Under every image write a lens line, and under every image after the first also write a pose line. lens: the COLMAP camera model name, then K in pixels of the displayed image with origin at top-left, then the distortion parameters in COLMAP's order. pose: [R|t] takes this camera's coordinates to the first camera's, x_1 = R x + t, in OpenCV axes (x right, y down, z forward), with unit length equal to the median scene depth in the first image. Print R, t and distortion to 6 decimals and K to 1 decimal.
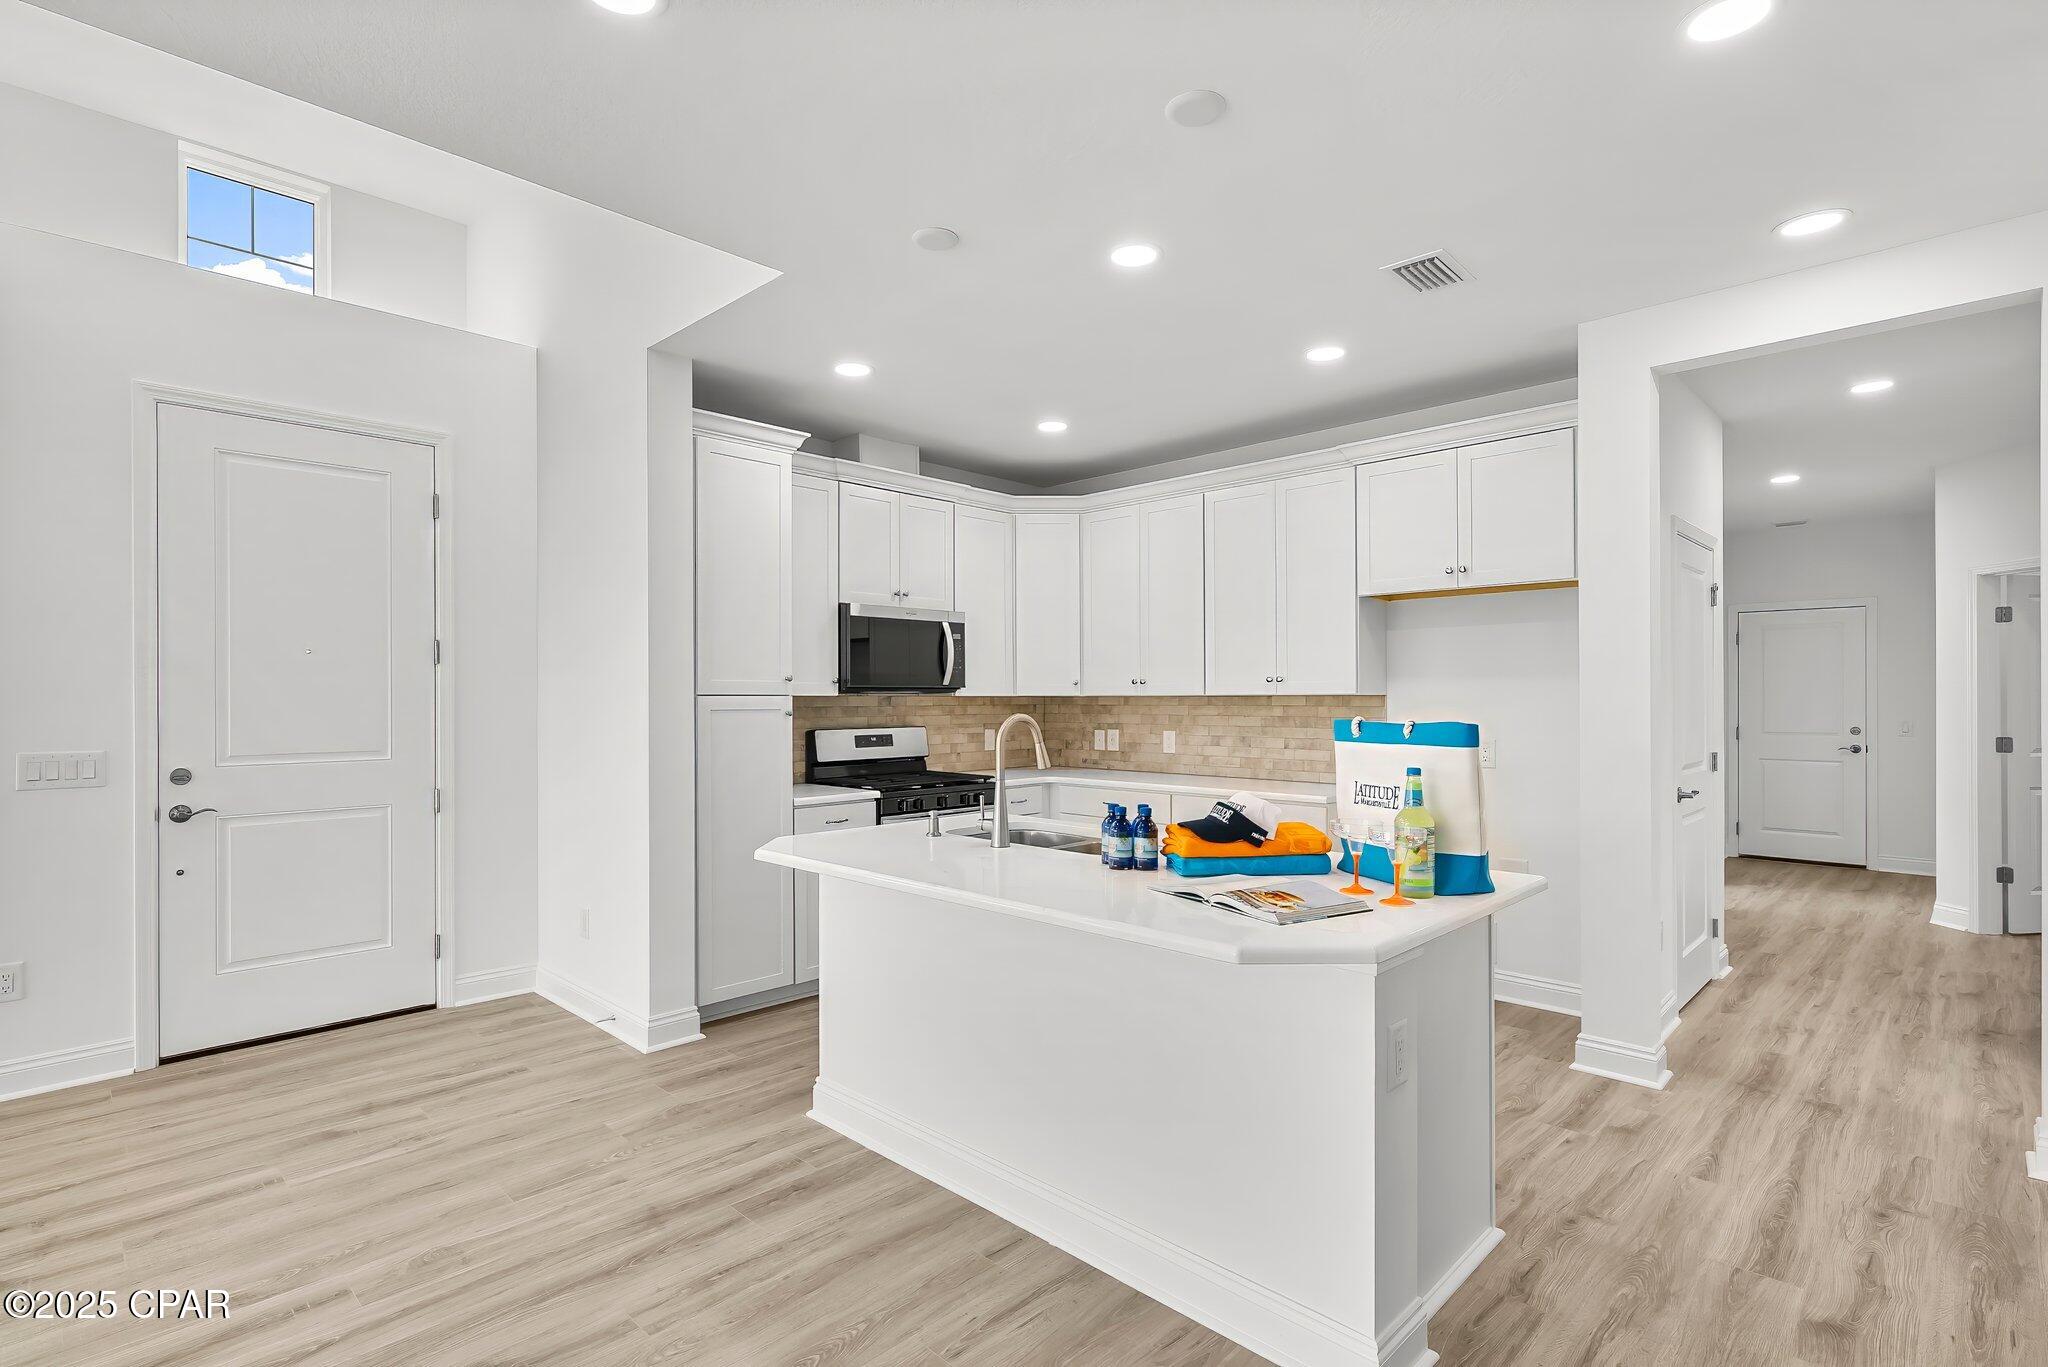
lens RADIAL K [[980.0, 0, 1016.5], [0, 980.0, 705.1], [0, 0, 1]] dist [-0.000238, 0.000126]
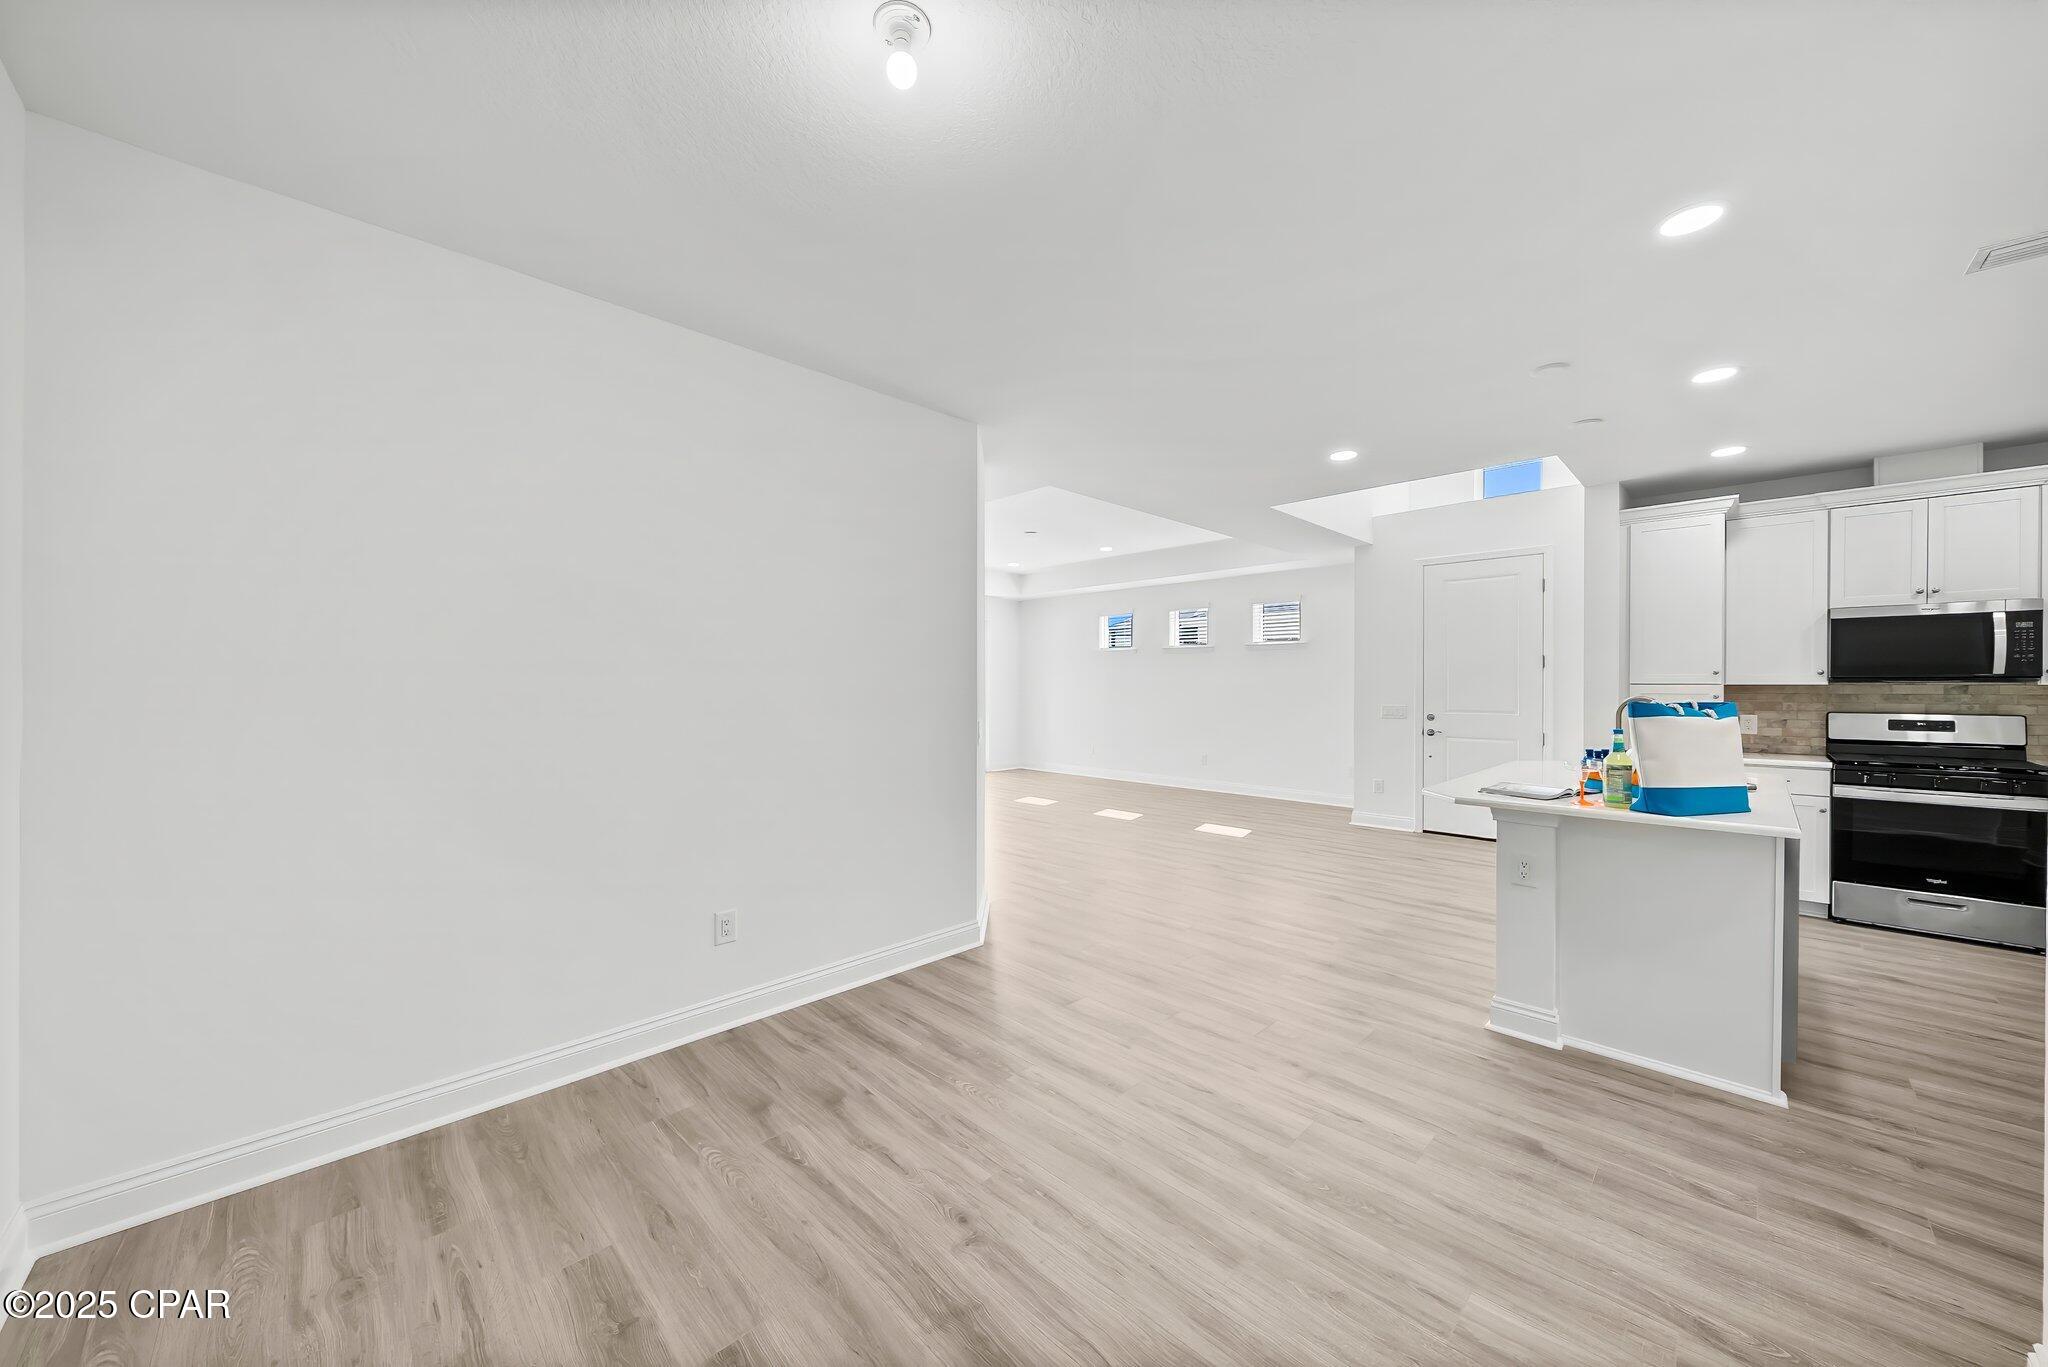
lens RADIAL K [[730.0, 0, 1032.0], [0, 730.0, 690.3], [0, 0, 1]] dist [-0.000600, -0.000210]
pose [[0.001432, 0.010651, -0.999942, 0.915157], [-0.008088, 0.999911, 0.010639, -0.005281], [0.999966, 0.008073, 0.001518, 0.003440]]
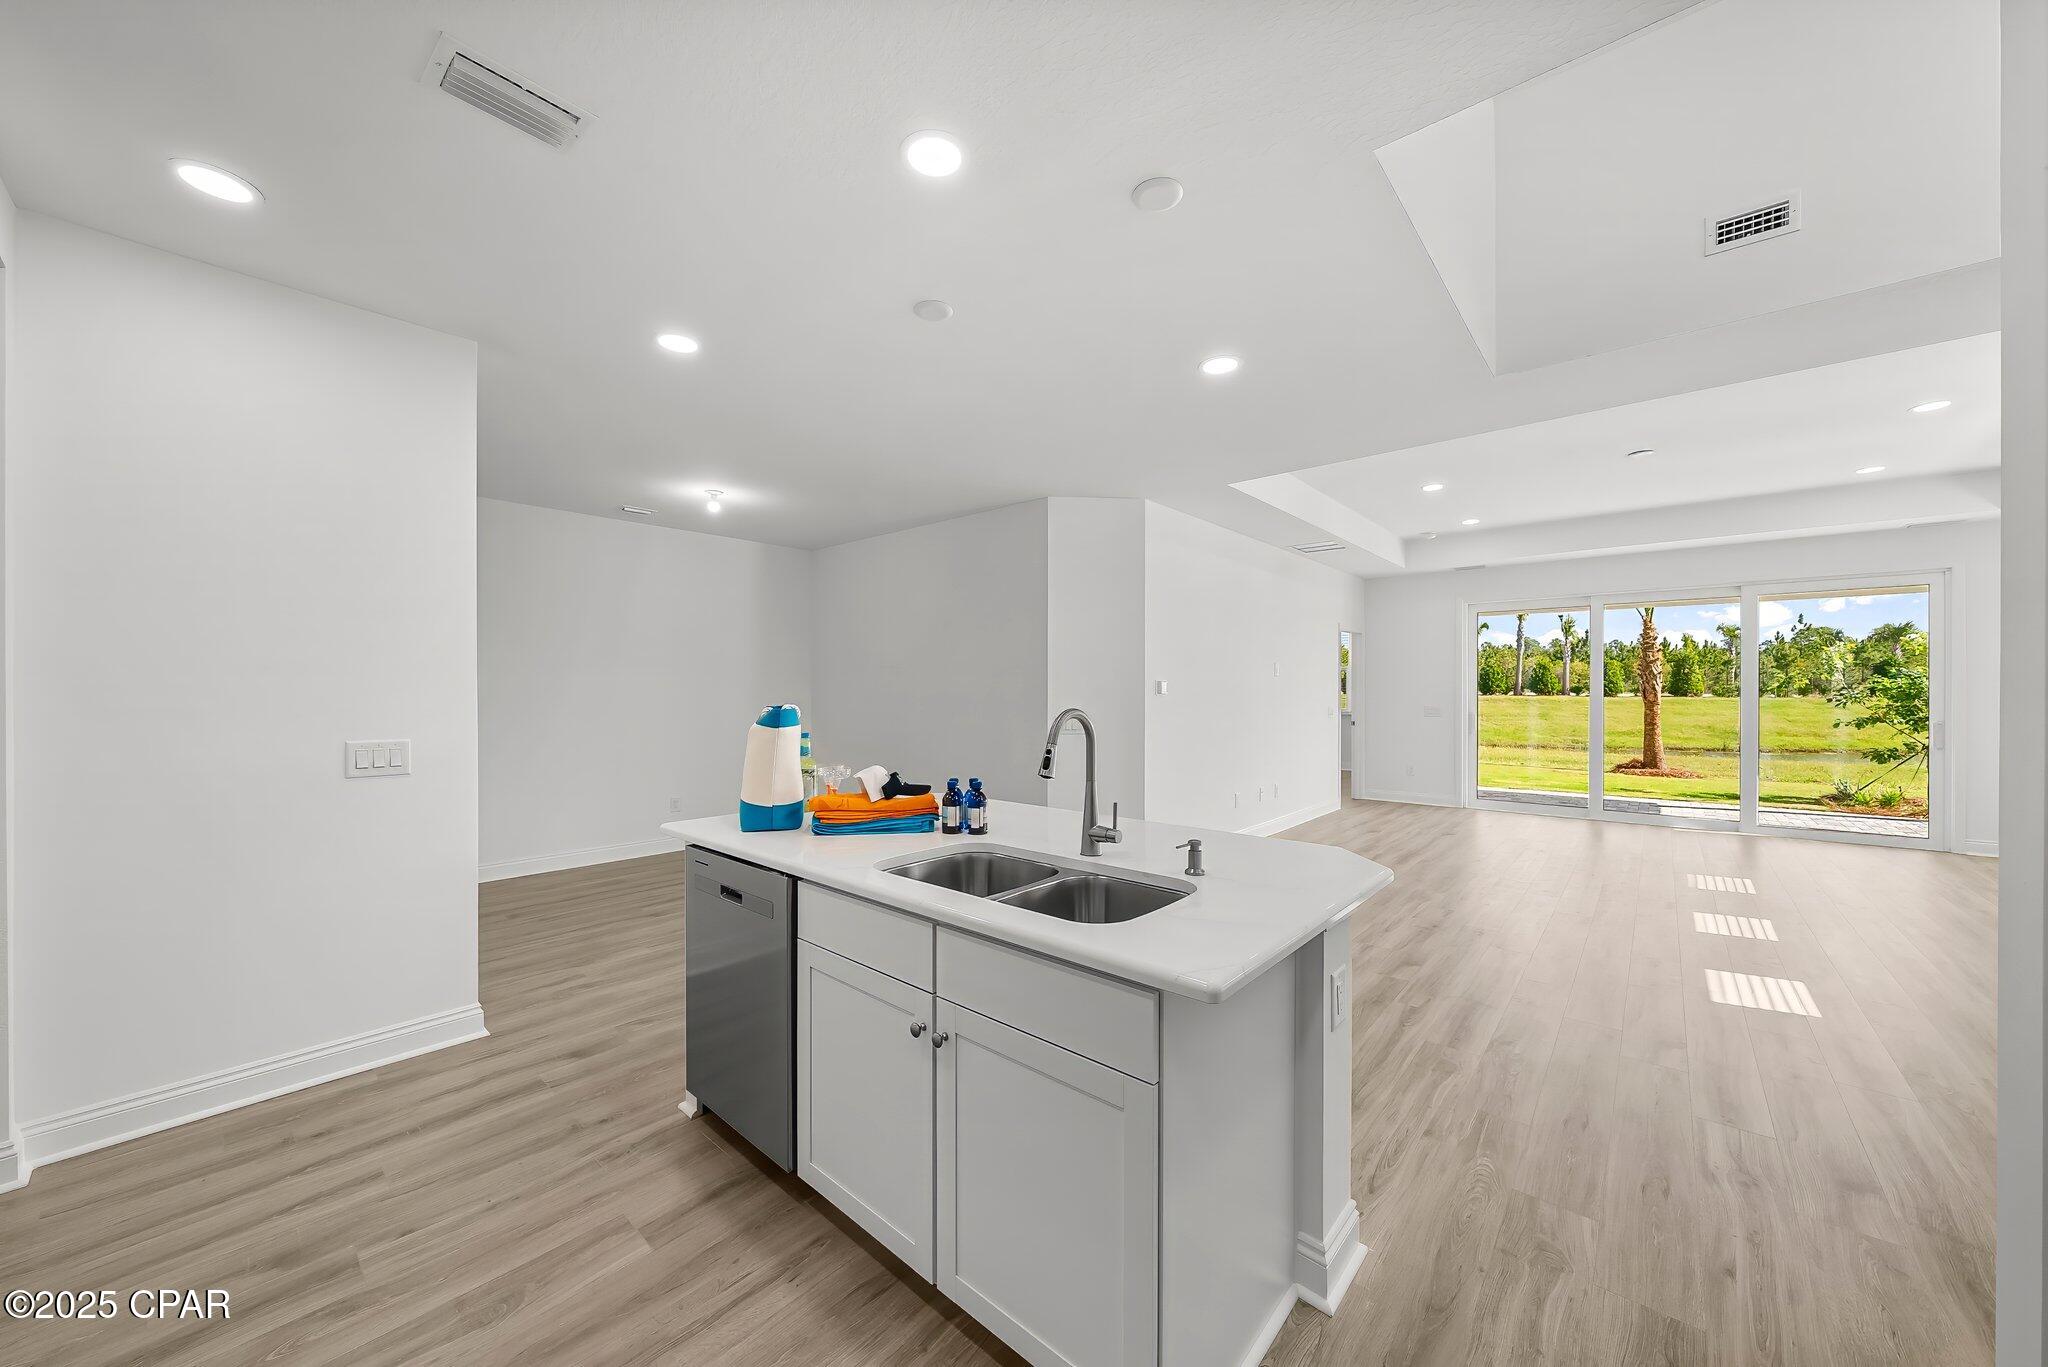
lens RADIAL K [[730.0, 0, 1032.0], [0, 730.0, 690.3], [0, 0, 1]] dist [-0.000600, -0.000210]
pose [[-0.997489, 0.003787, -0.070726, 0.063038], [0.002957, 0.999926, 0.011843, -0.011447], [0.070765, 0.011604, -0.997425, 1.258029]]
